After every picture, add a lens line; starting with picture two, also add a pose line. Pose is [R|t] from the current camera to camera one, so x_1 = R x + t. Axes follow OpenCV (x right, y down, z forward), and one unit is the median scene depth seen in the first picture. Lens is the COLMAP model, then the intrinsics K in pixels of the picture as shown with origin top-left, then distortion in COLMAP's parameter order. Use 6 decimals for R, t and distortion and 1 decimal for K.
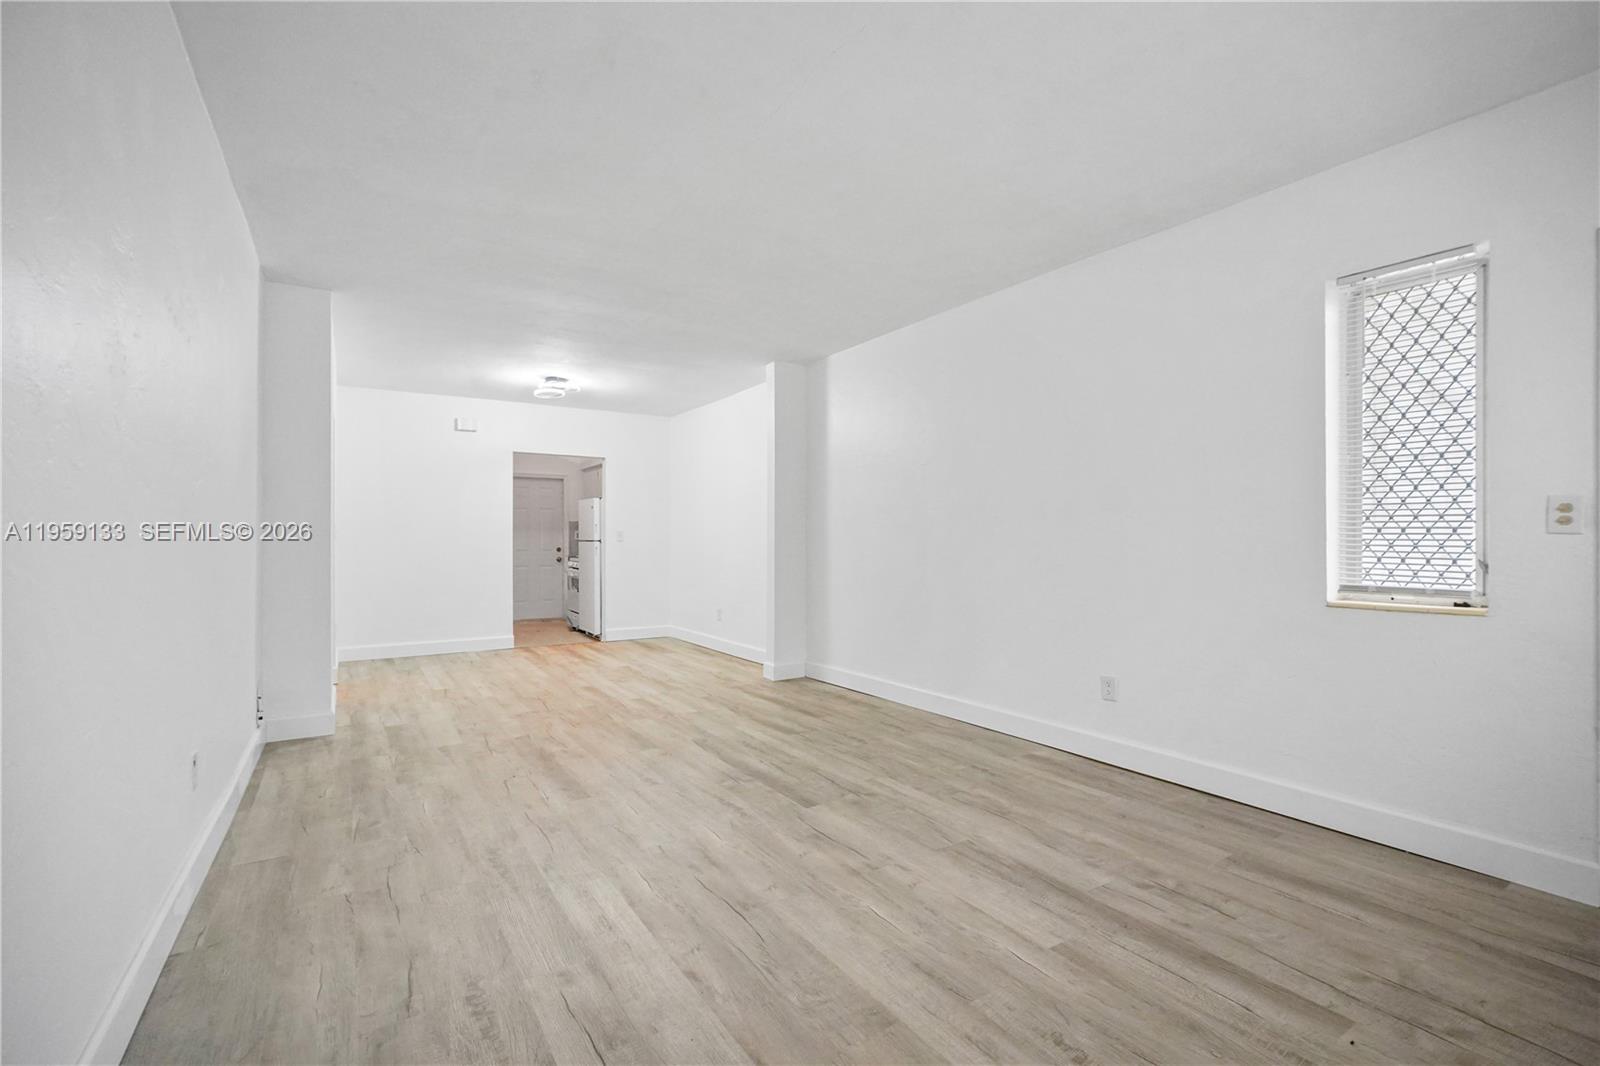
lens RADIAL K [[712.1, 0, 802.7], [0, 712.1, 540.1], [0, 0, 1]] dist [-0.013911, 0.006153]
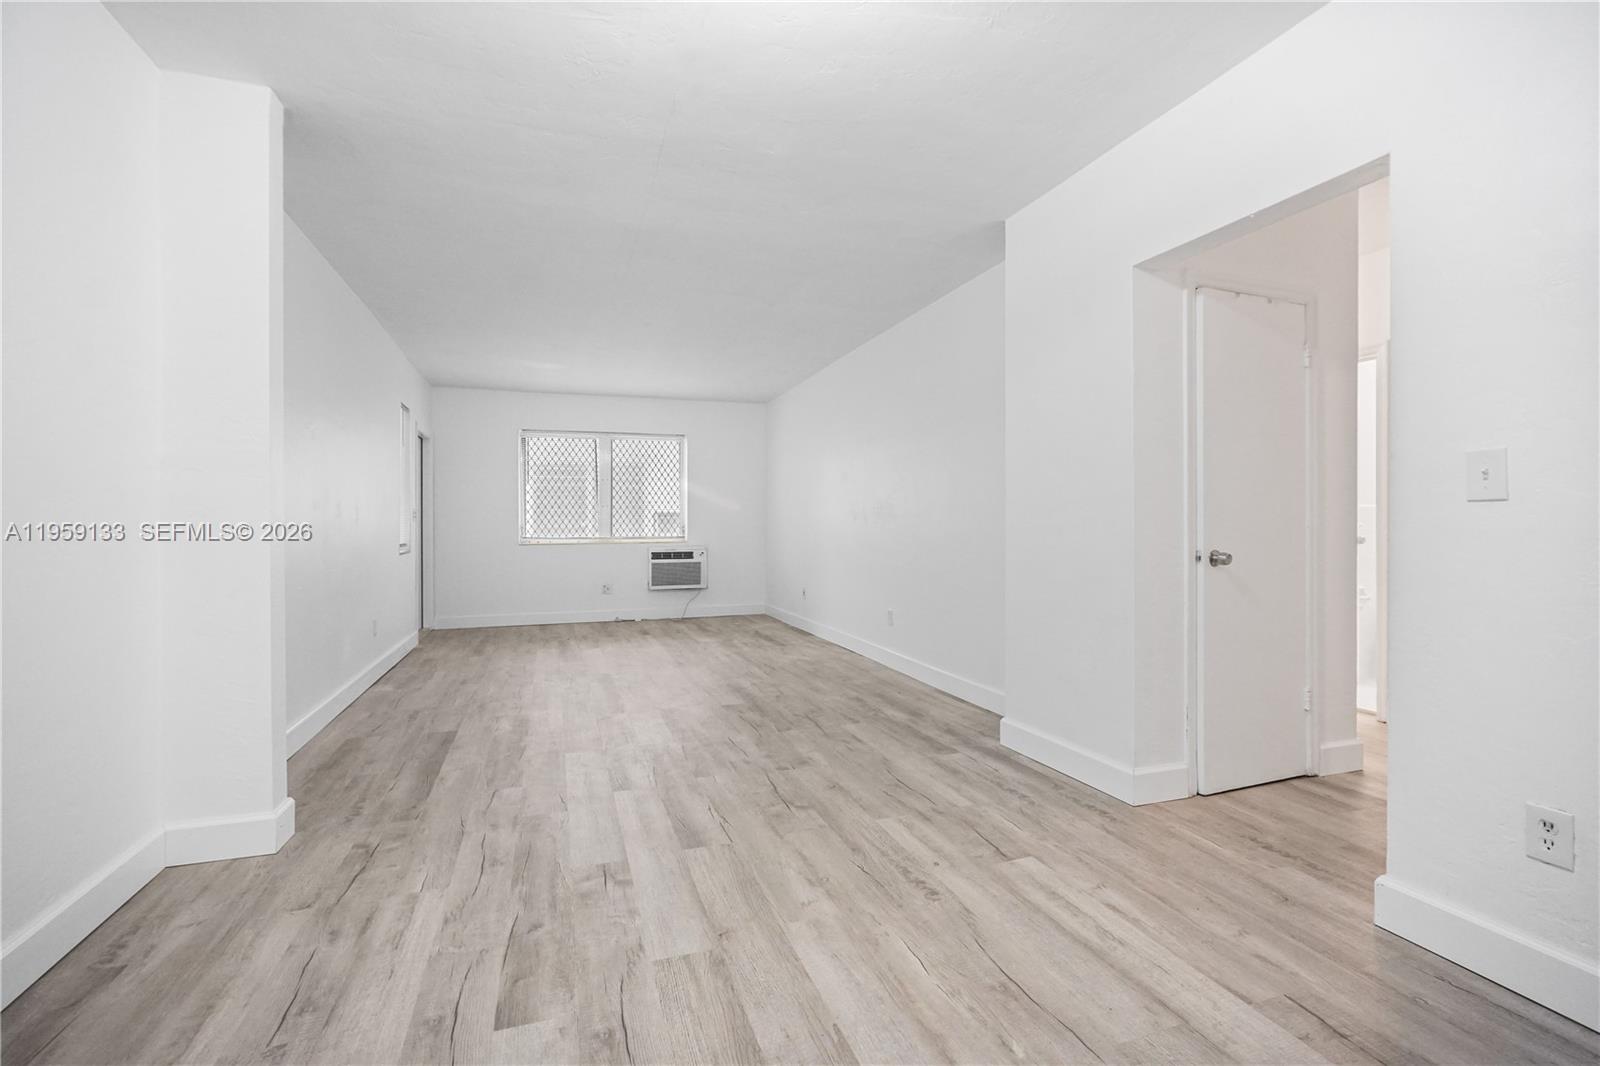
lens RADIAL K [[712.1, 0, 797.8], [0, 712.1, 537.3], [0, 0, 1]] dist [-0.013911, 0.006153]
pose [[-0.970819, 0.001423, 0.239809, -0.704355], [0.004996, 0.999885, 0.014292, 0.012981], [-0.239761, 0.015073, -0.970715, 2.103942]]
